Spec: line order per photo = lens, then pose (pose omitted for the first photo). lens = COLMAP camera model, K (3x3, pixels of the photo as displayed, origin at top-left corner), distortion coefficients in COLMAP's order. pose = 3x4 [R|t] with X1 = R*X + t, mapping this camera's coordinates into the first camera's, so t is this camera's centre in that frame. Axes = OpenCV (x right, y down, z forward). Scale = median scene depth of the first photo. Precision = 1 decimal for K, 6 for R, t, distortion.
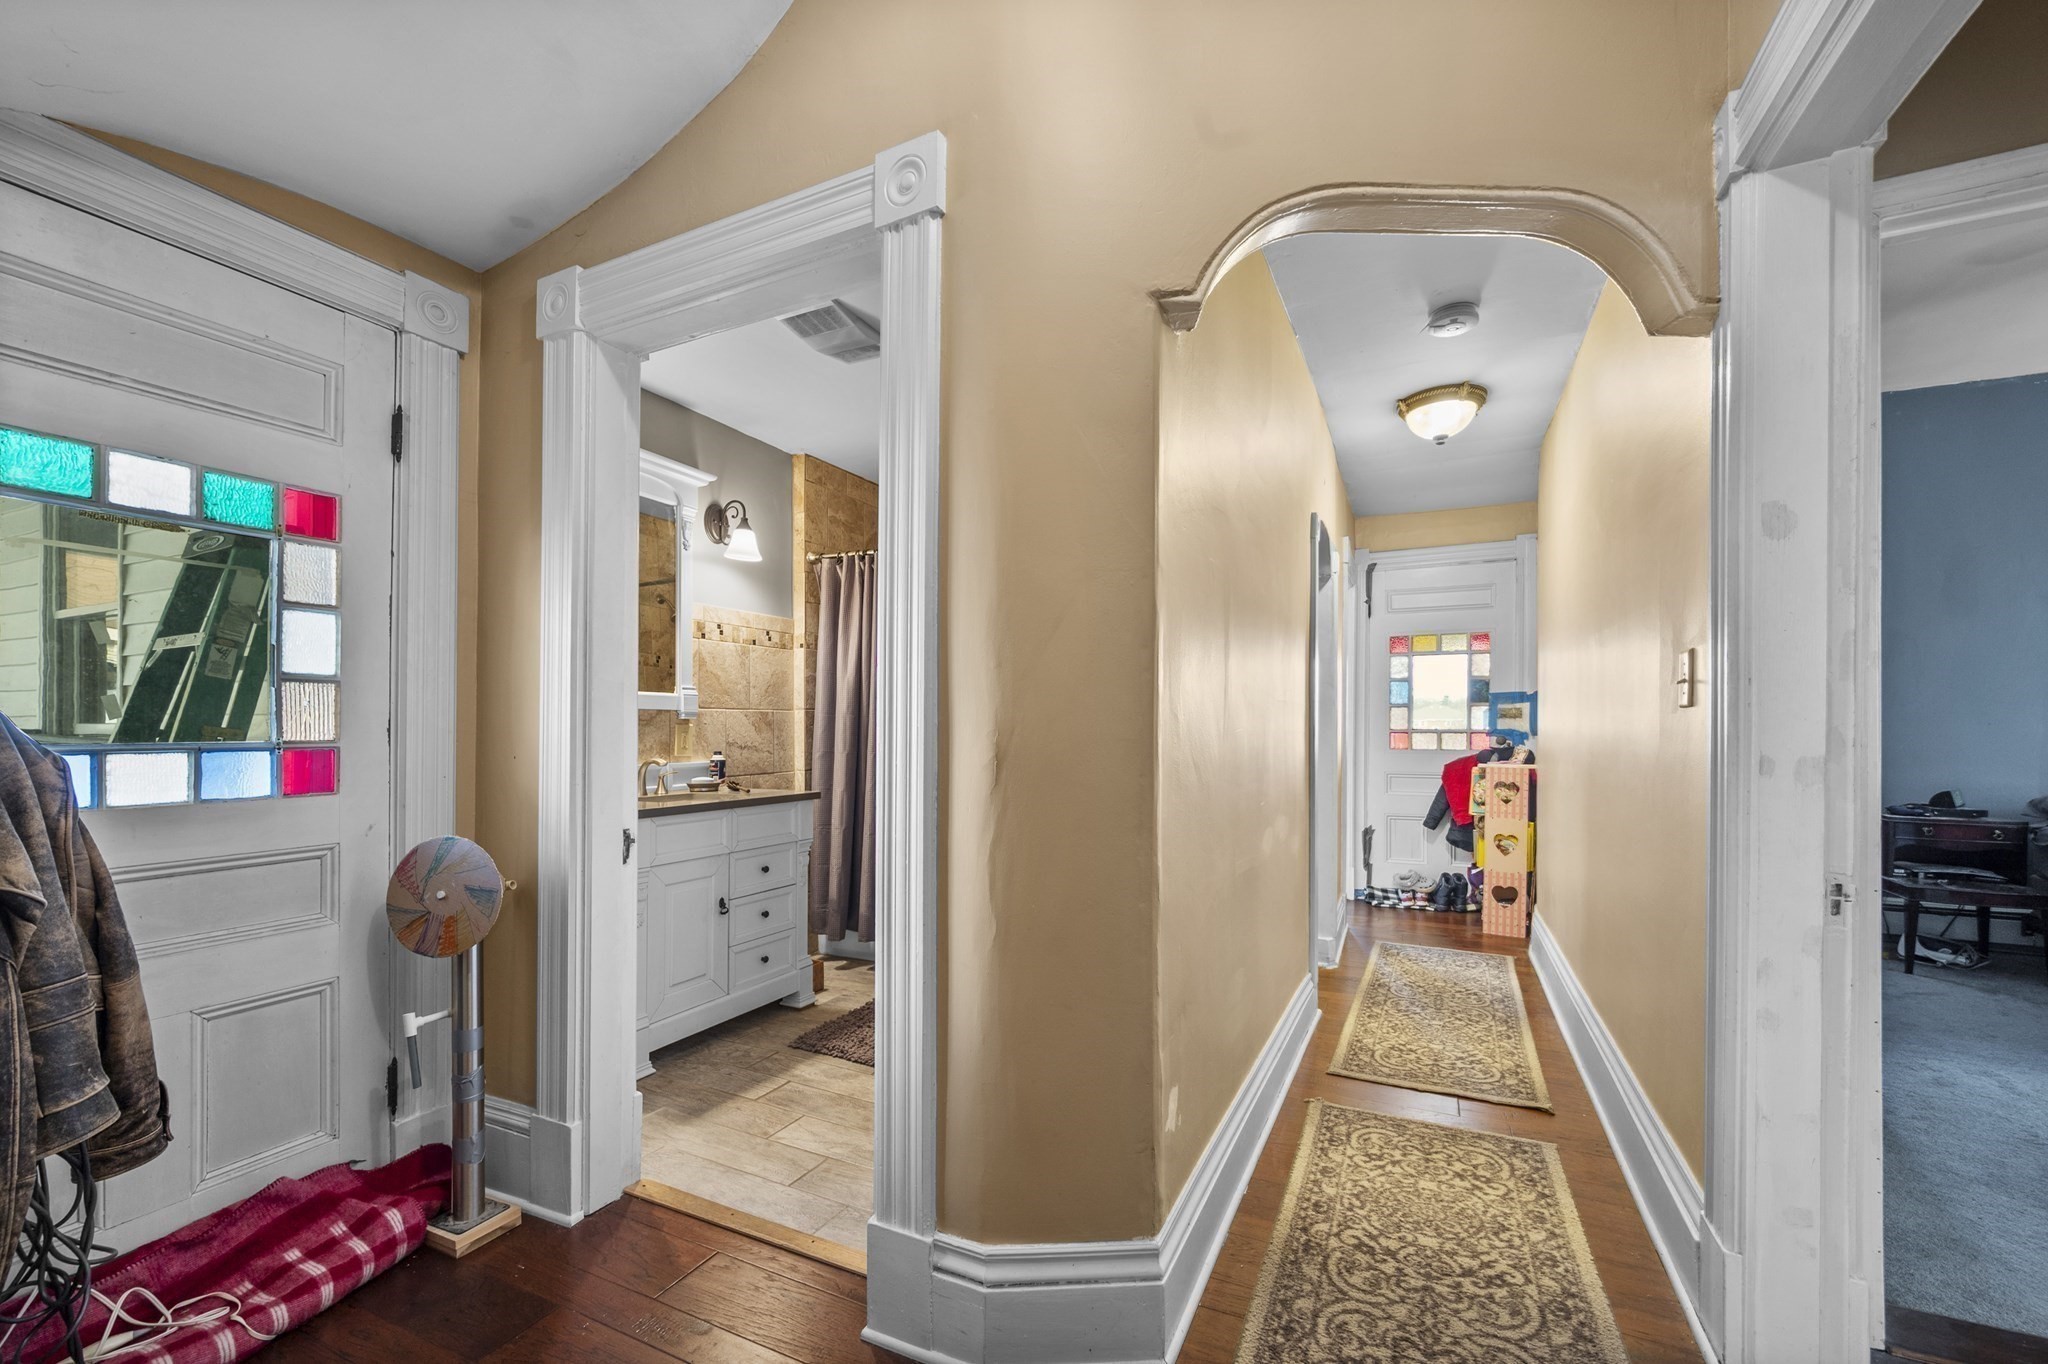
lens RADIAL K [[820.9, 0, 1014.5], [0, 820.9, 720.0], [0, 0, 1]] dist [-0.000470, 0.000435]
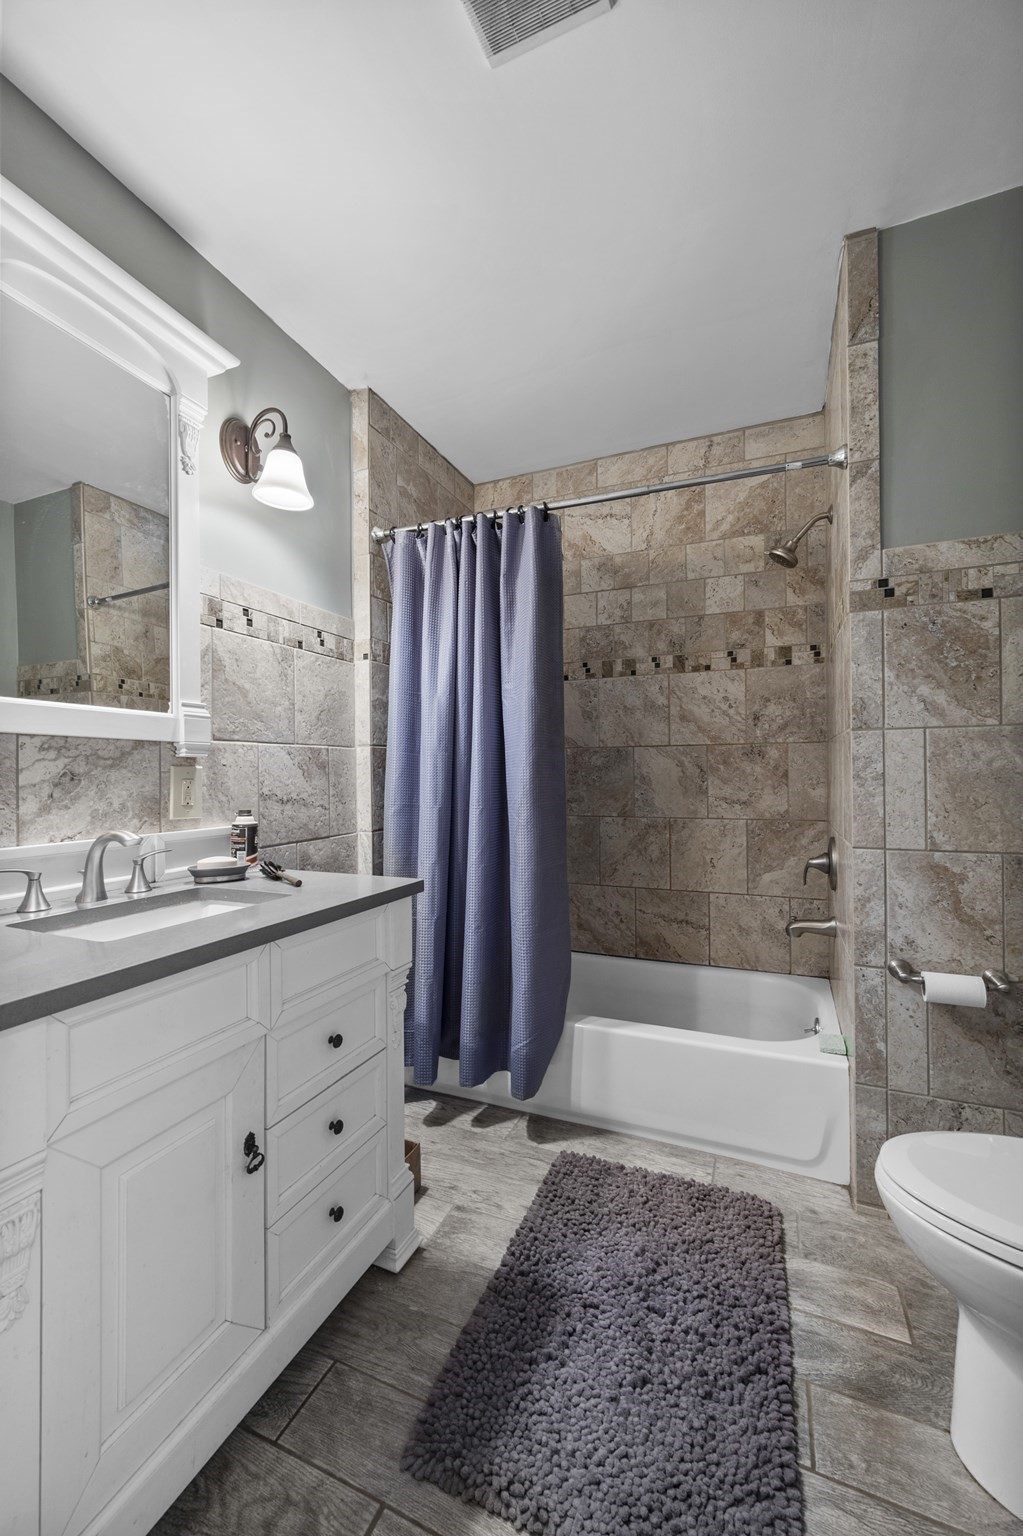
lens RADIAL K [[615.7, 0, 511.9], [0, 615.7, 774.3], [0, 0, 1]] dist [-0.000470, 0.000435]
pose [[0.998875, -0.003981, 0.047247, -0.175386], [0.003361, 0.999907, 0.013195, 0.005760], [-0.047295, -0.013021, 0.998796, 0.507481]]
